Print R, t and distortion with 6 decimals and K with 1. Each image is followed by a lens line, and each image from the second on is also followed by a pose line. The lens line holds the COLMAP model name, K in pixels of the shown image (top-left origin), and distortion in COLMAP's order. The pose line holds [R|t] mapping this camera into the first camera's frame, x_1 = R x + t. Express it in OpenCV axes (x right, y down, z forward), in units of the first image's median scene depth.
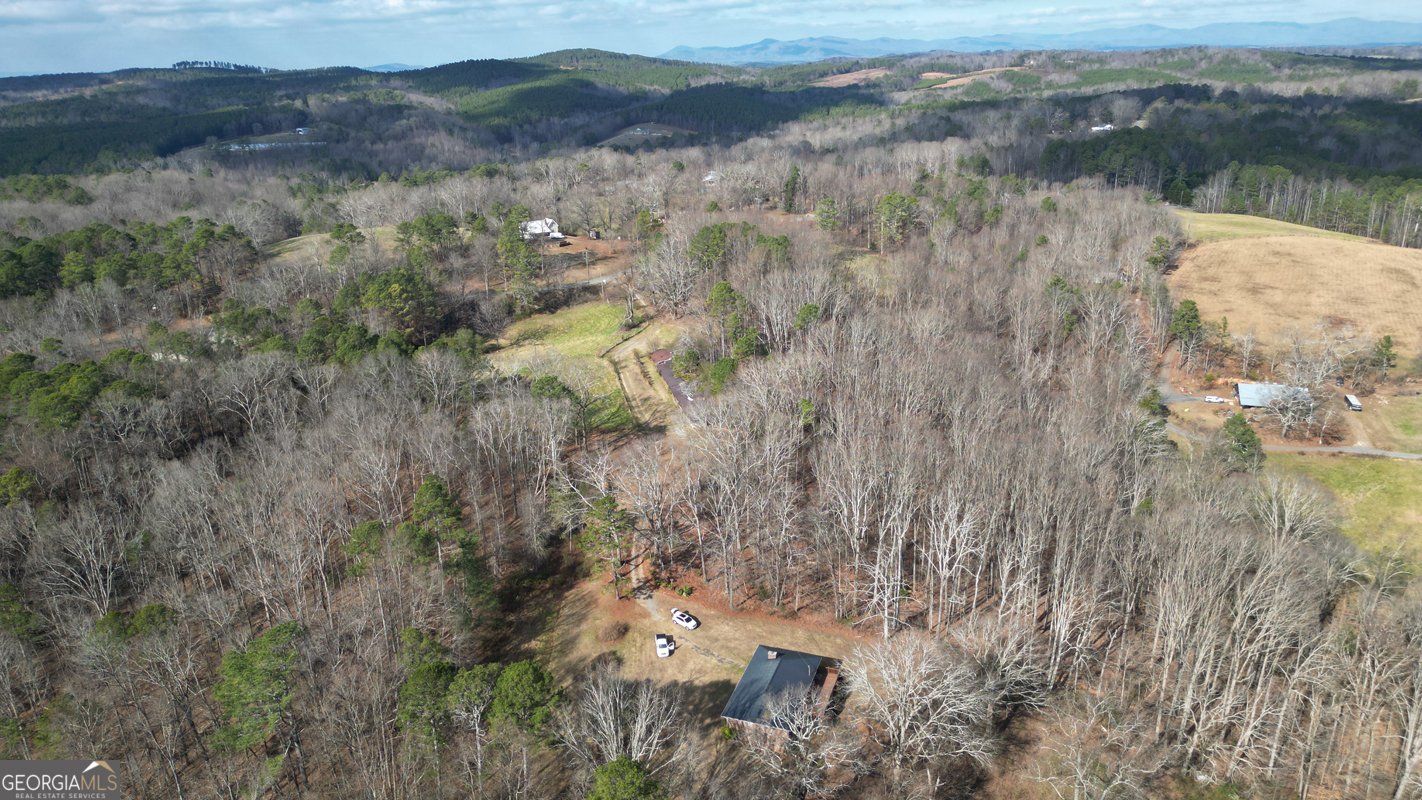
lens RADIAL K [[992.7, 0, 708.6], [0, 992.7, 406.8], [0, 0, 1]] dist [0.069010, -0.067679]
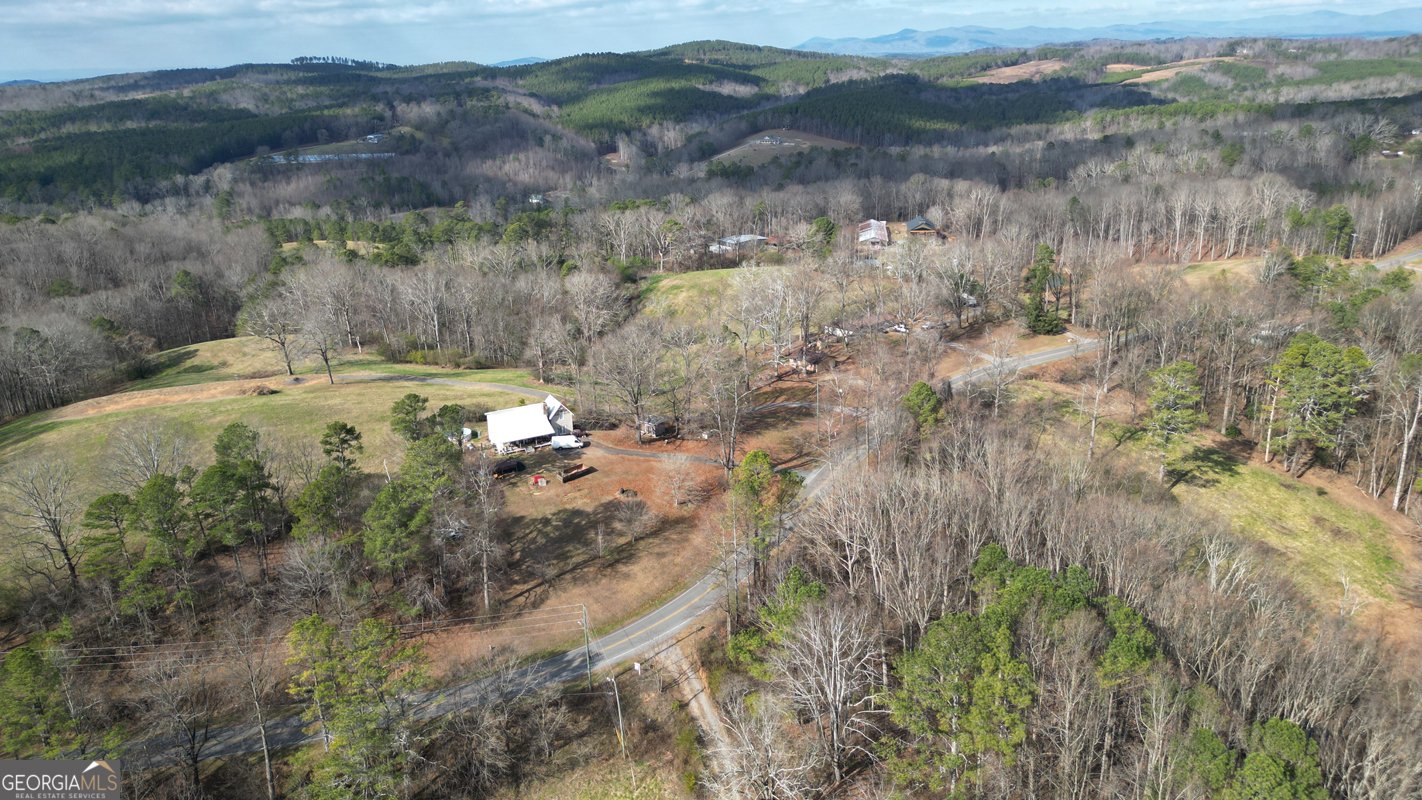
lens RADIAL K [[992.7, 0, 708.6], [0, 992.7, 406.8], [0, 0, 1]] dist [0.069010, -0.067679]
pose [[0.992026, 0.037908, -0.120194, -0.014191], [-0.037071, 0.999270, 0.009198, -0.081184], [0.120455, -0.004669, 0.992708, 0.232875]]
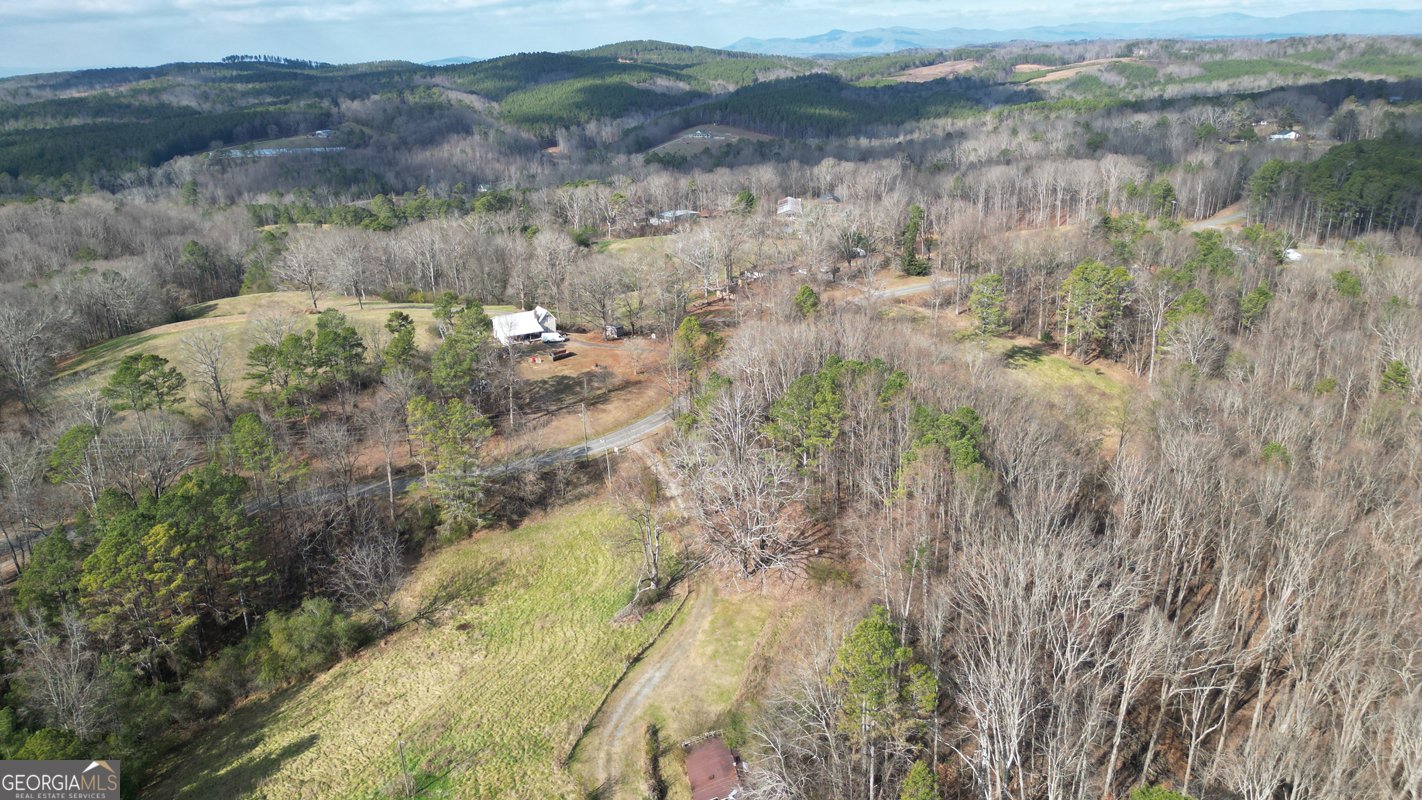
lens RADIAL K [[992.7, 0, 708.6], [0, 992.7, 406.8], [0, 0, 1]] dist [0.069010, -0.067679]
pose [[0.998083, 0.017879, -0.059249, -0.007269], [-0.017451, 0.999818, 0.007740, -0.056359], [0.059376, -0.006691, 0.998213, 0.161014]]
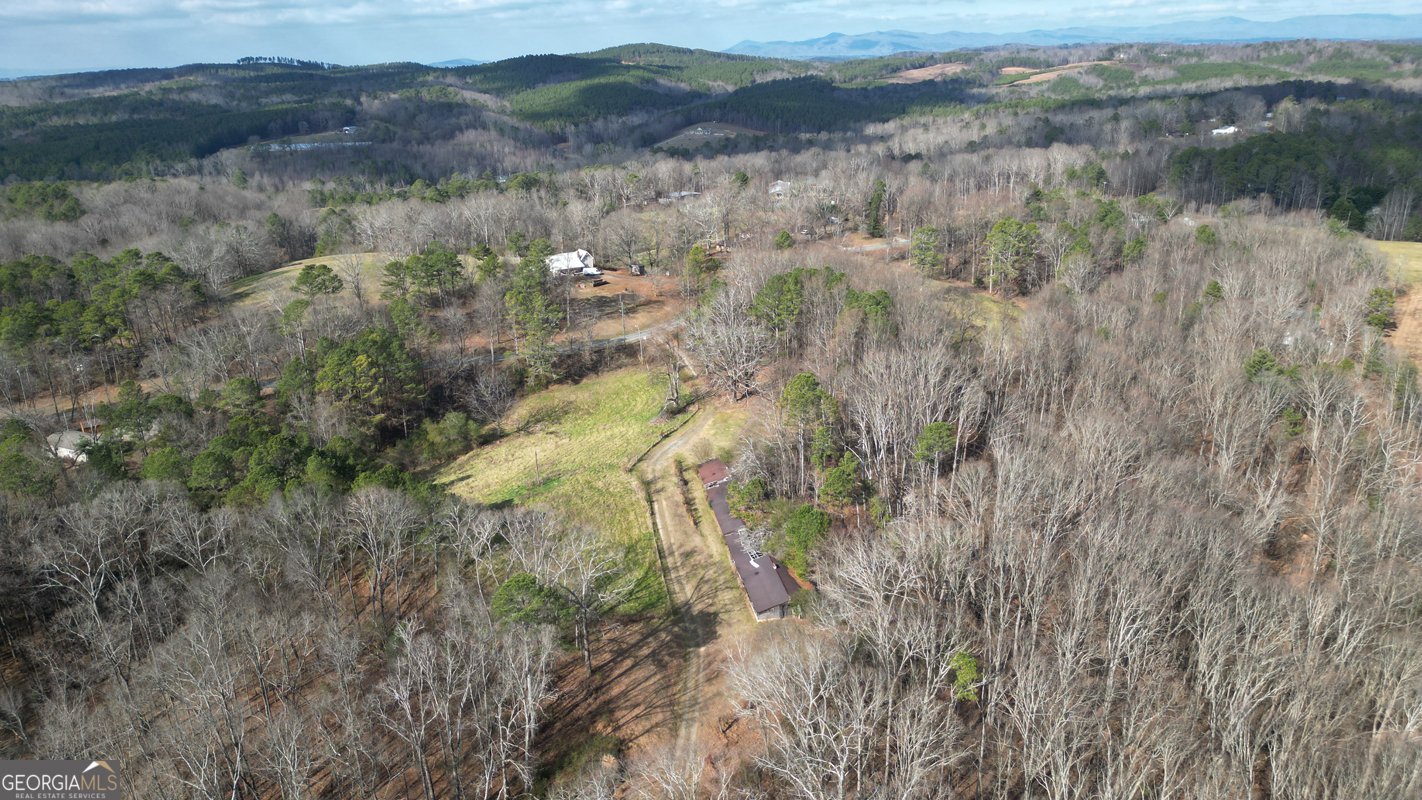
lens RADIAL K [[992.7, 0, 708.6], [0, 992.7, 406.8], [0, 0, 1]] dist [0.069010, -0.067679]
pose [[0.998120, 0.019515, -0.058104, -0.002940], [-0.019239, 0.999801, 0.005307, -0.027998], [0.058196, -0.004179, 0.998296, 0.080183]]
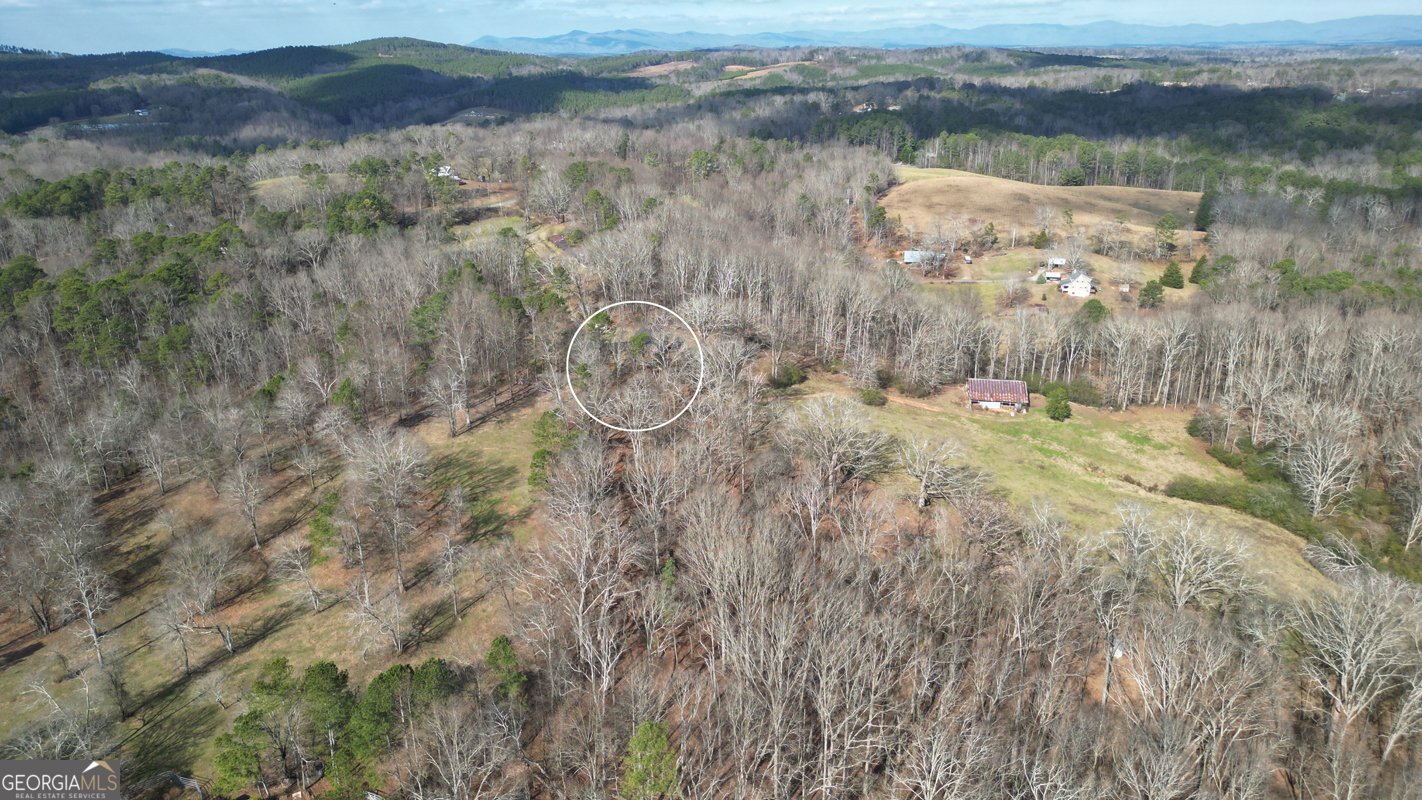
lens RADIAL K [[992.7, 0, 708.6], [0, 992.7, 406.8], [0, 0, 1]] dist [0.069010, -0.067679]
pose [[0.983815, -0.049013, 0.172353, -0.026093], [0.047812, 0.998795, 0.011112, 0.057609], [-0.172690, -0.002692, 0.984973, -0.164265]]
